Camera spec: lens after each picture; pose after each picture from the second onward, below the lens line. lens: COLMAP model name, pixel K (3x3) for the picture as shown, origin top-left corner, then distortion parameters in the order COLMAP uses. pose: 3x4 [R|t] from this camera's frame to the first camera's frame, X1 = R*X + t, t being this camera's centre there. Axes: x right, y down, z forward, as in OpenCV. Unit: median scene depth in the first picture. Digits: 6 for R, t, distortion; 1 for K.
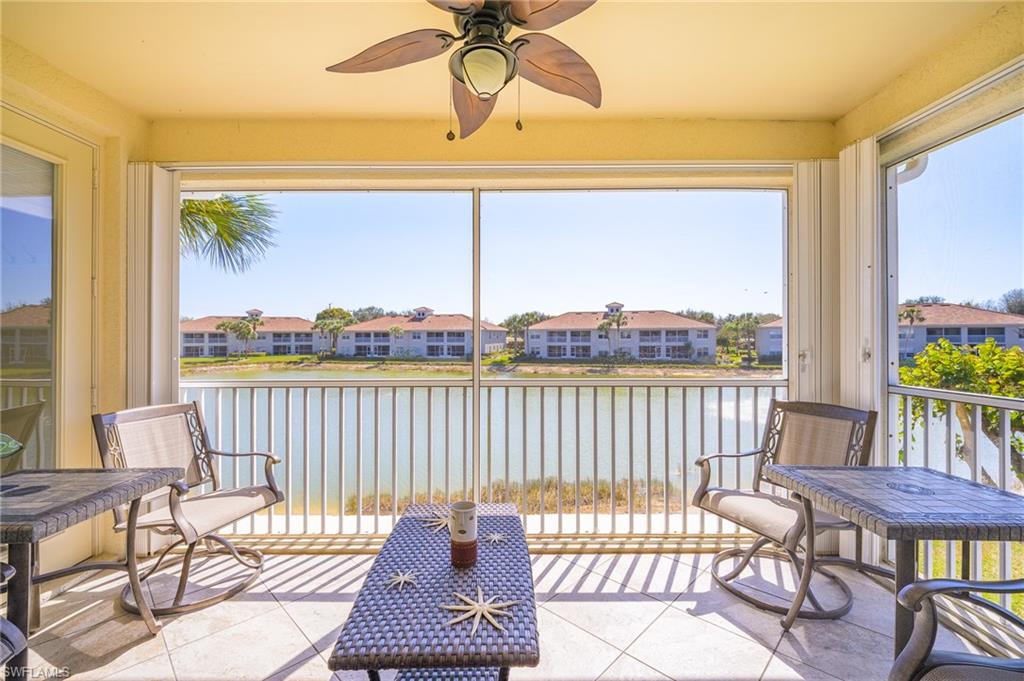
lens RADIAL K [[424.2, 0, 495.6], [0, 424.2, 336.9], [0, 0, 1]] dist [0.004457, -0.007921]
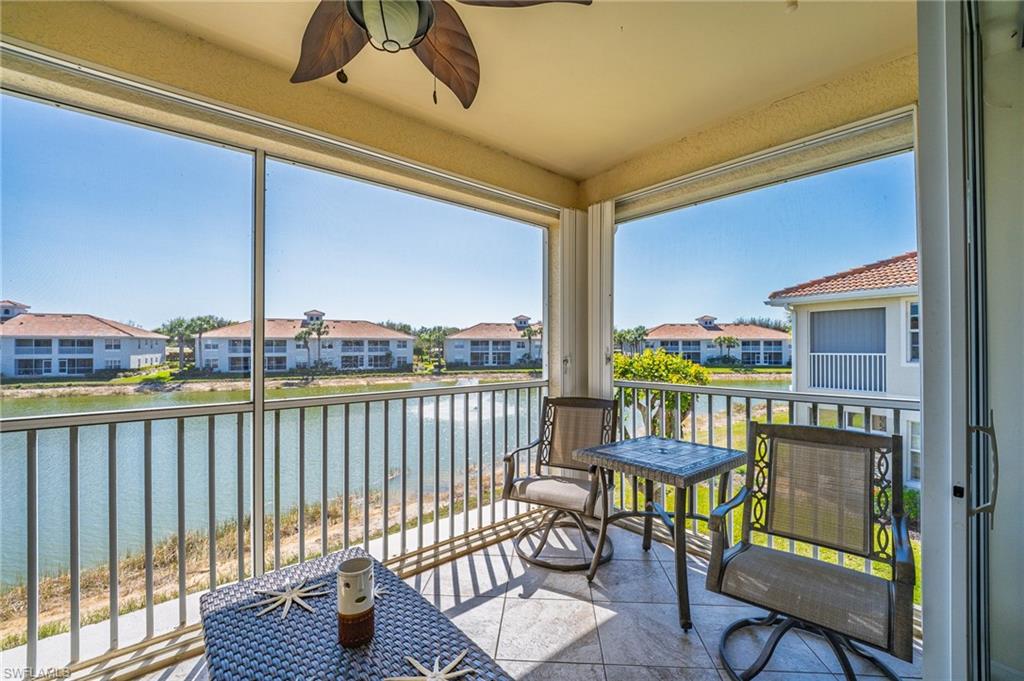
lens RADIAL K [[424.2, 0, 509.1], [0, 424.2, 342.9], [0, 0, 1]] dist [0.004457, -0.007921]
pose [[0.758314, 0.007282, 0.651849, -0.072876], [-0.001285, 0.999952, -0.009677, 0.001106], [-0.651888, 0.006501, 0.758287, 0.047331]]
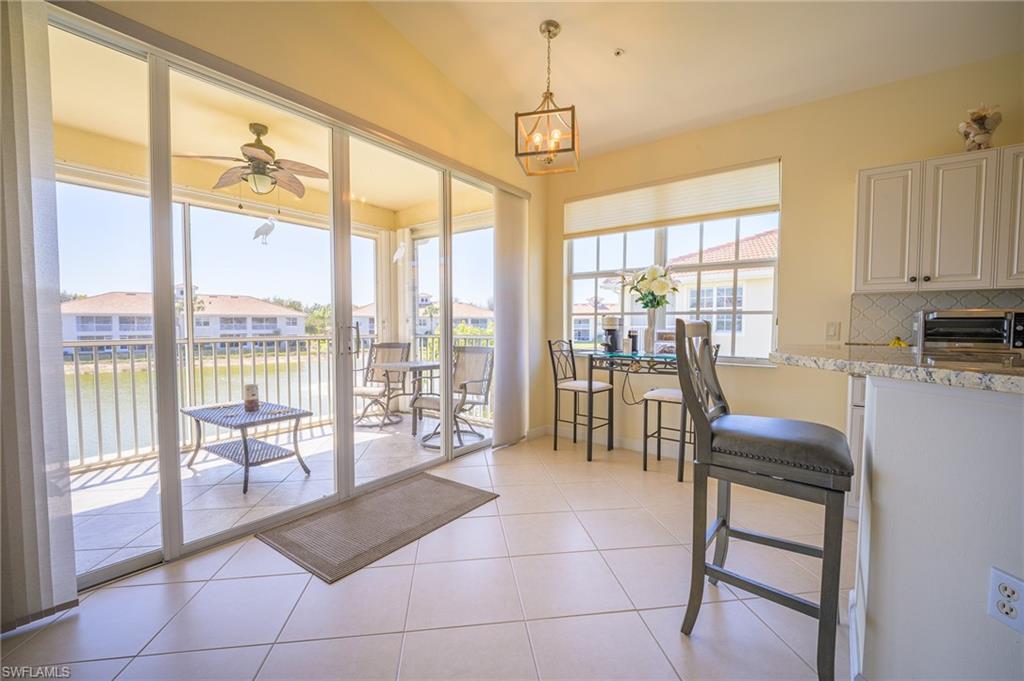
lens RADIAL K [[424.2, 0, 510.1], [0, 424.2, 343.6], [0, 0, 1]] dist [0.004457, -0.007921]
pose [[0.593663, -0.033442, 0.804019, -0.197594], [-0.001455, 0.999090, 0.042630, 0.020413], [-0.804713, -0.026478, 0.593074, -0.249093]]
